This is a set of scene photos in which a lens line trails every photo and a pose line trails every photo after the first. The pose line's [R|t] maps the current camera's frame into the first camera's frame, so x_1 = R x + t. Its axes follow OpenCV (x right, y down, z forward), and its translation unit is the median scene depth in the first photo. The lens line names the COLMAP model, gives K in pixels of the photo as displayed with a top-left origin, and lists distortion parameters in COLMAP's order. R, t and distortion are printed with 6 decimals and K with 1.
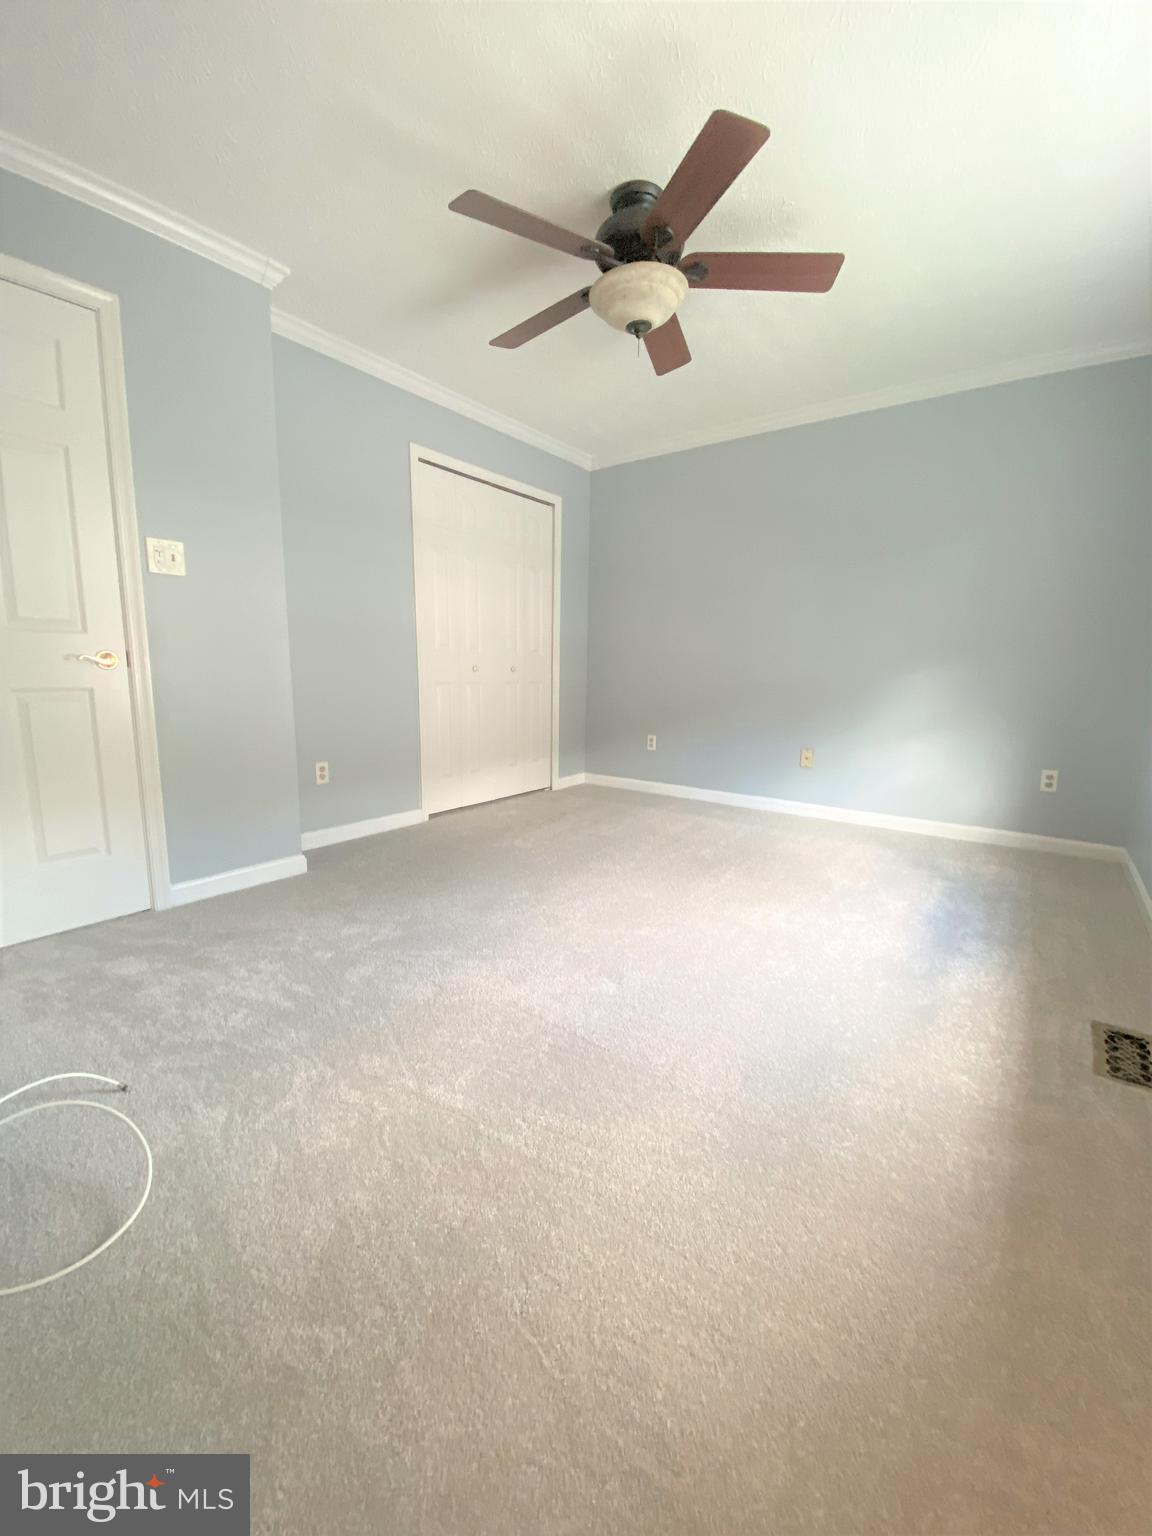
lens RADIAL K [[630.1, 0, 588.9], [0, 630.1, 772.7], [0, 0, 1]] dist [-0.000790, -0.012522]
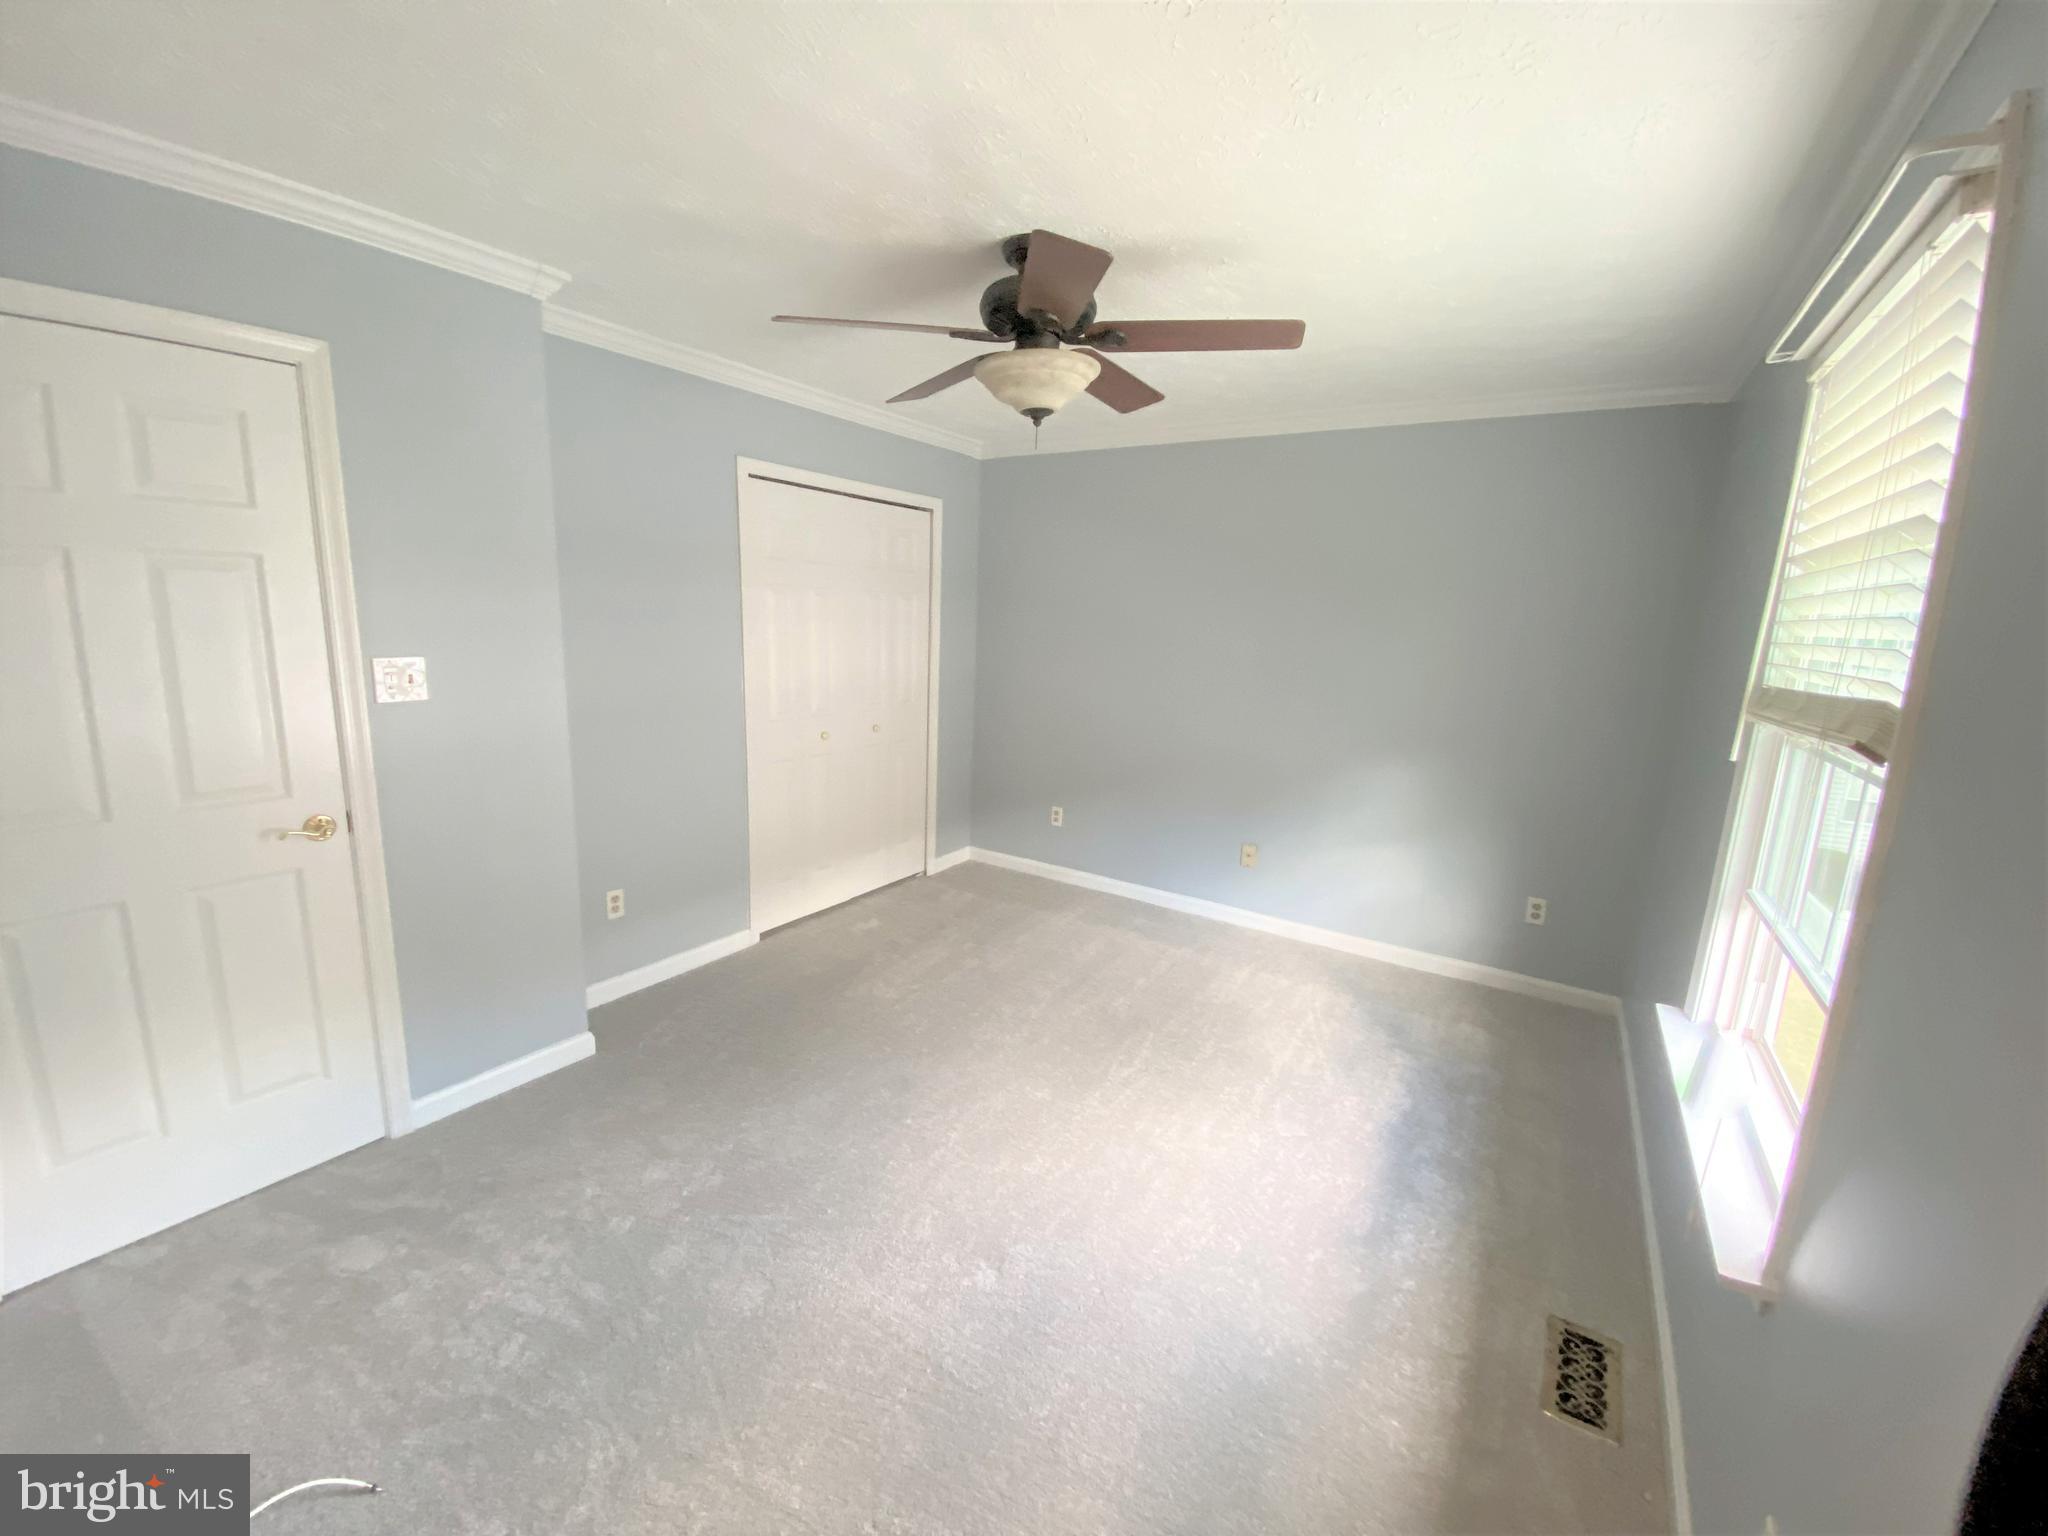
lens RADIAL K [[840.1, 0, 1046.3], [0, 840.1, 763.7], [0, 0, 1]] dist [-0.000790, -0.012522]
pose [[0.996986, 0.012069, 0.076638, 0.015378], [-0.014189, 0.999530, 0.027184, -0.286913], [-0.076274, -0.028190, 0.996688, -0.050431]]
